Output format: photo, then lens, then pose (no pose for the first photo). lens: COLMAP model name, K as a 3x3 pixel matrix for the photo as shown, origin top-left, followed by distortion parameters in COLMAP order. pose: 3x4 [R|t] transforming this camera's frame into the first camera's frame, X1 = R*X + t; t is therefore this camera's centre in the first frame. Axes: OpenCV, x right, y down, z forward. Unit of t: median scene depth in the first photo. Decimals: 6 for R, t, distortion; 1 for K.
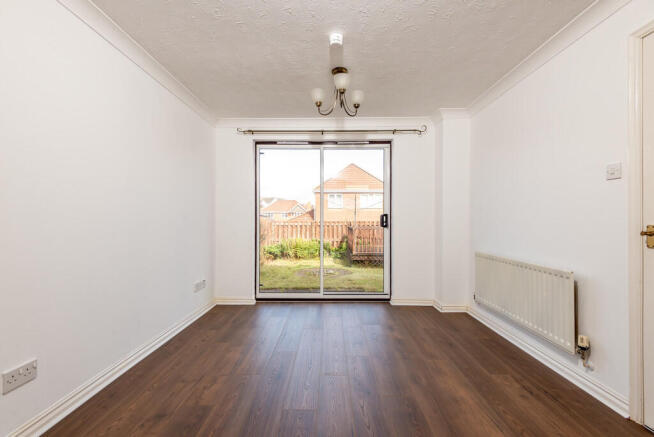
lens RADIAL K [[309.6, 0, 327.0], [0, 309.6, 218.5], [0, 0, 1]] dist [-0.029253, 0.000072]
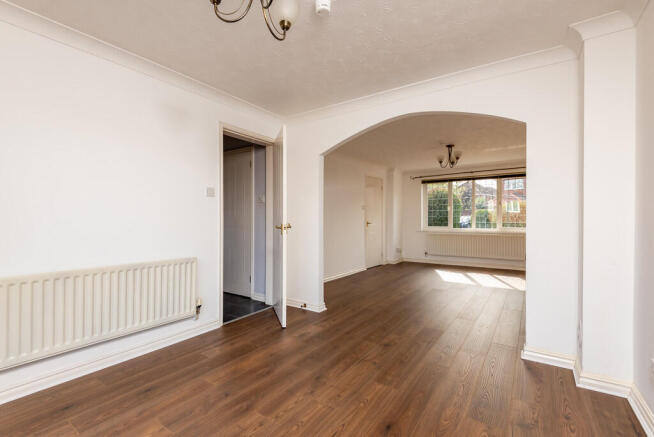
lens RADIAL K [[295.5, 0, 320.2], [0, 295.5, 222.1], [0, 0, 1]] dist [0.049211, -0.028028]
pose [[-0.836012, -0.005868, 0.548680, -0.374307], [-0.010142, 0.999937, -0.004758, 0.008427], [-0.548618, -0.009542, -0.836019, 1.542991]]
